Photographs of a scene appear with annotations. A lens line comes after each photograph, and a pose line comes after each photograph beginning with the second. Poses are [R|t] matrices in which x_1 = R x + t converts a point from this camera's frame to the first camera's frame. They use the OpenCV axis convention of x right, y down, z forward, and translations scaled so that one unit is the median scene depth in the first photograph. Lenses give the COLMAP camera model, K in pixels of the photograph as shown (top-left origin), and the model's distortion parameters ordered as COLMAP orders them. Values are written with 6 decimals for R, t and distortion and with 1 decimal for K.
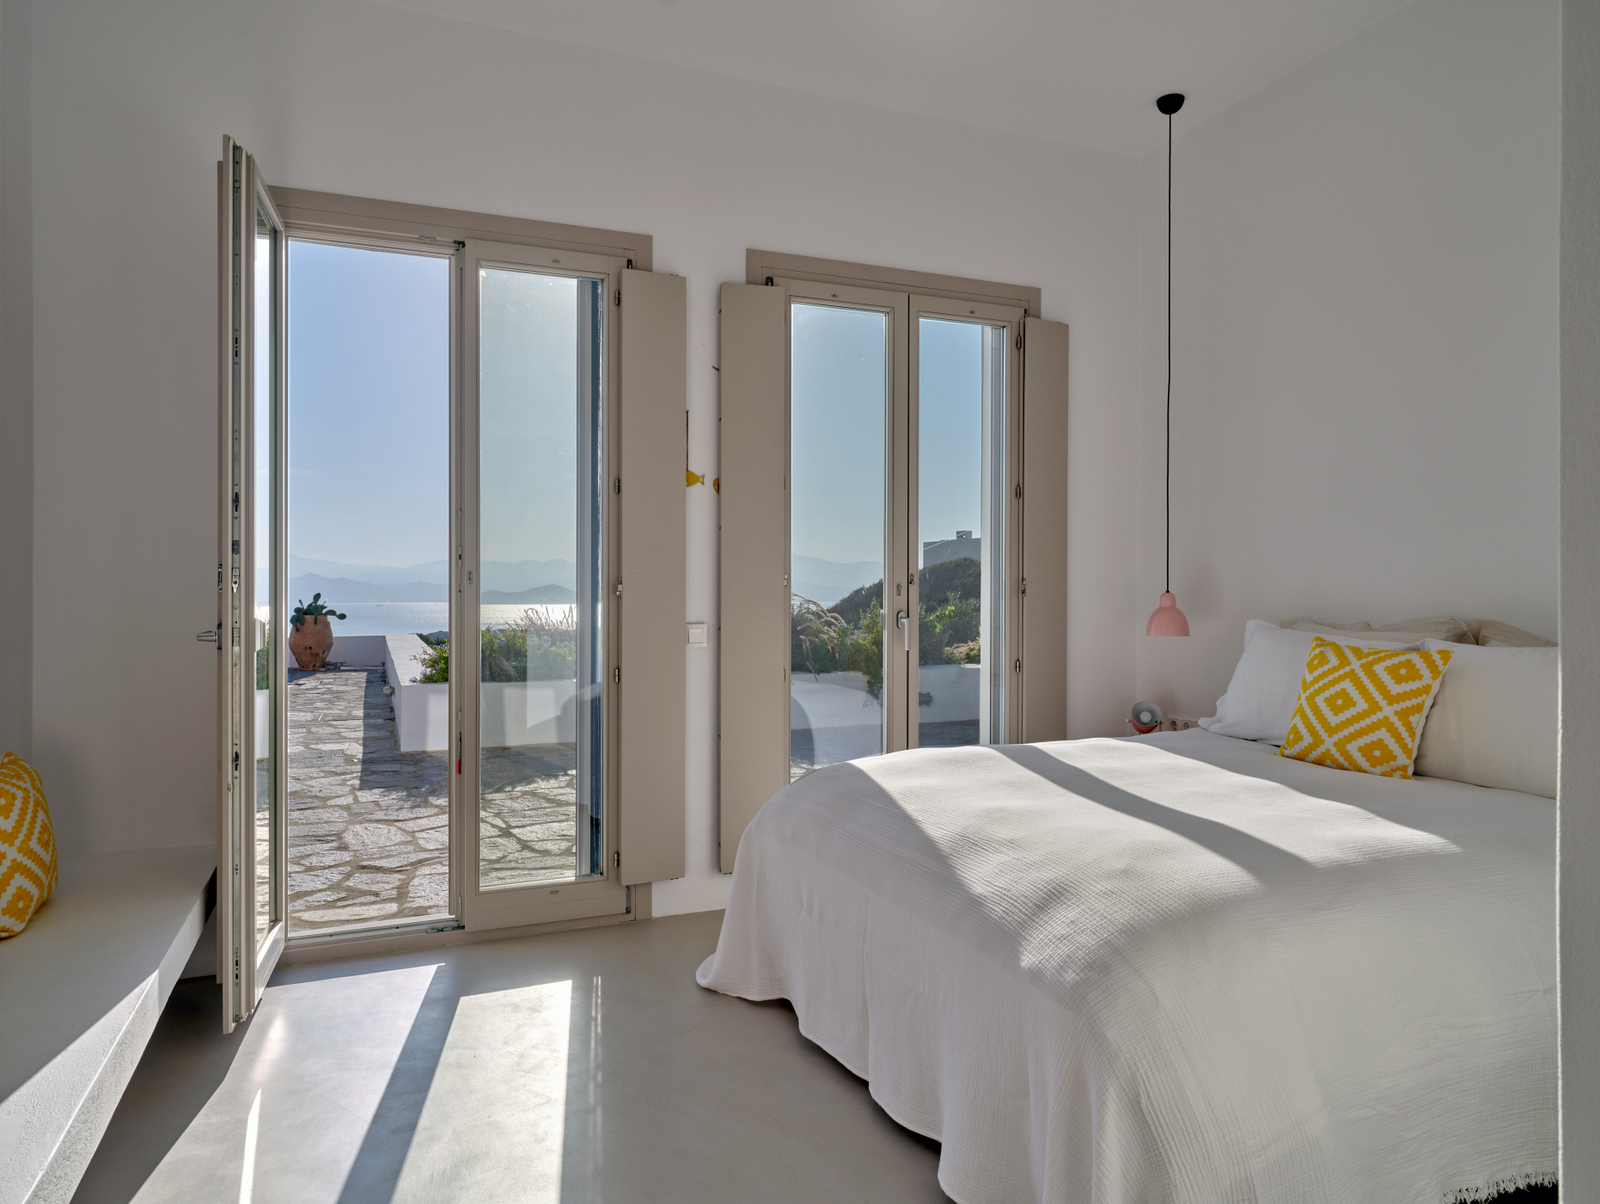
lens RADIAL K [[1017.5, 0, 791.7], [0, 1017.5, 602.5], [0, 0, 1]] dist [-0.000128, 0.005355]
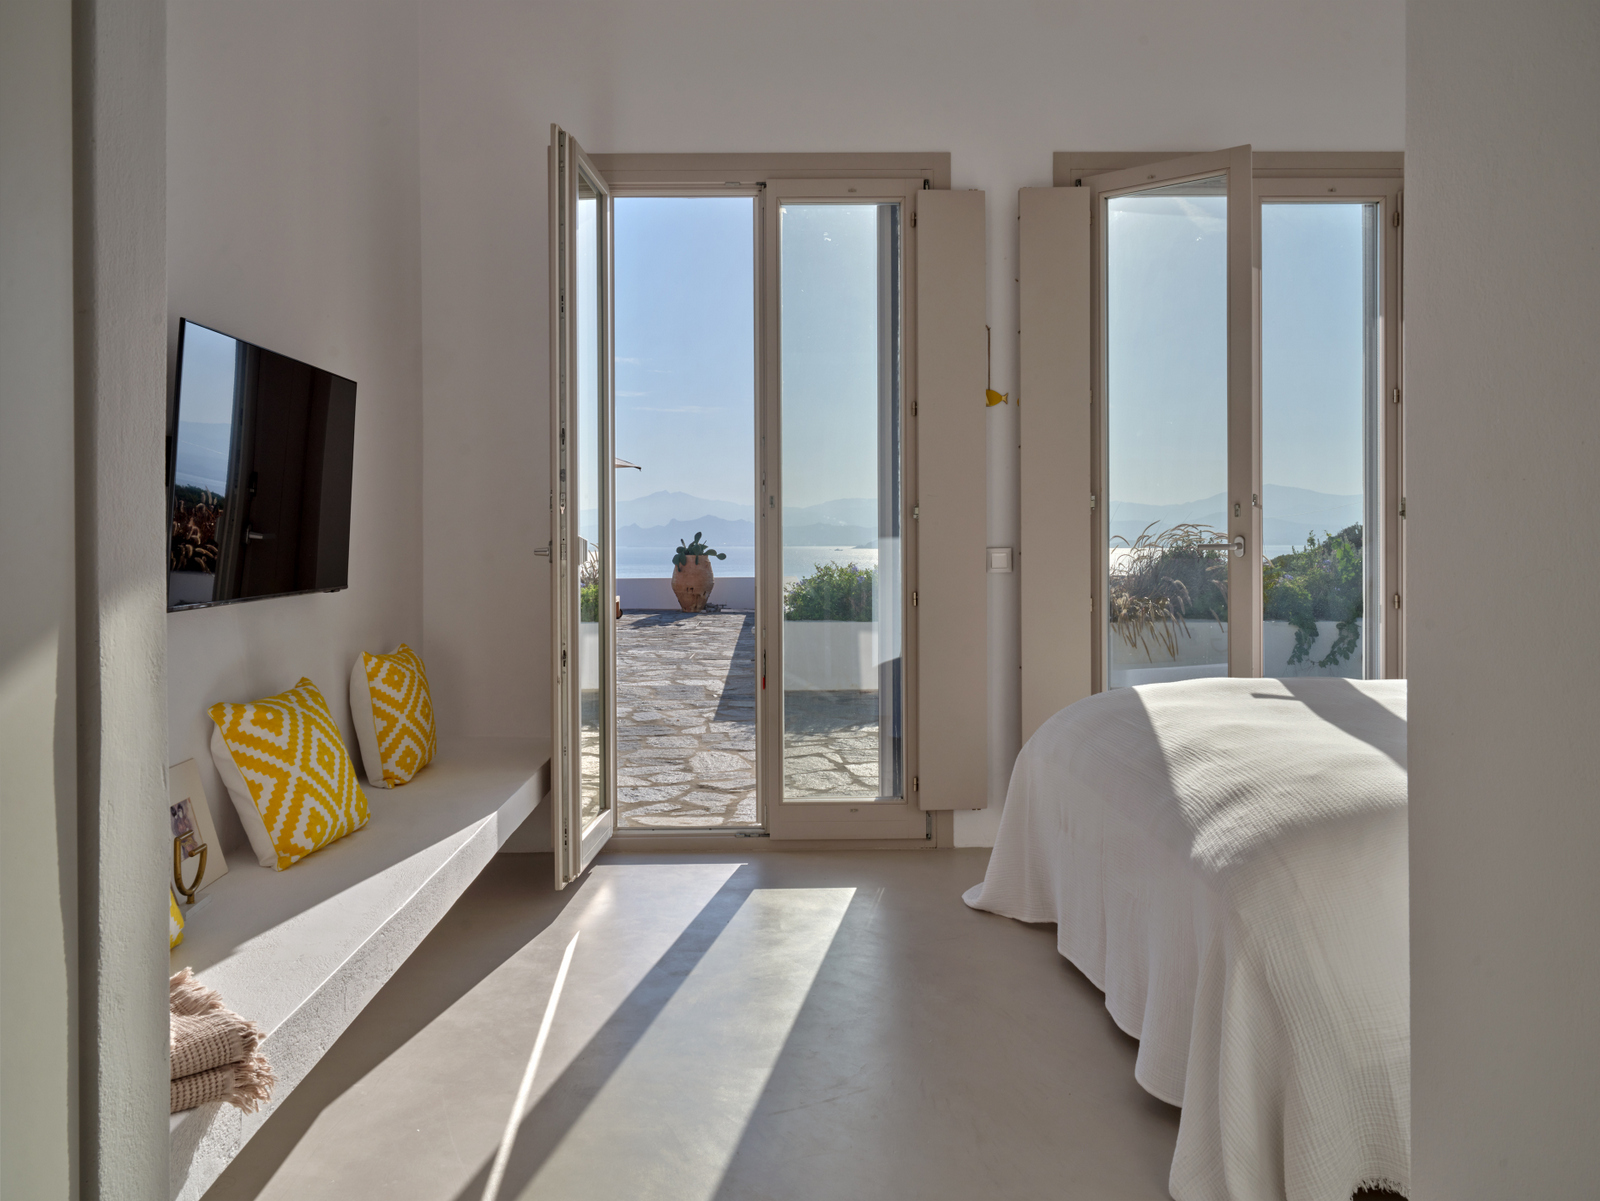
lens RADIAL K [[1157.6, 0, 796.4], [0, 1157.6, 549.7], [0, 0, 1]] dist [0.016583, -0.007700]
pose [[0.938834, 0.000288, -0.344371, 0.120401], [0.002203, 0.999974, 0.006841, 0.016557], [0.344364, -0.007181, 0.938809, -0.115475]]
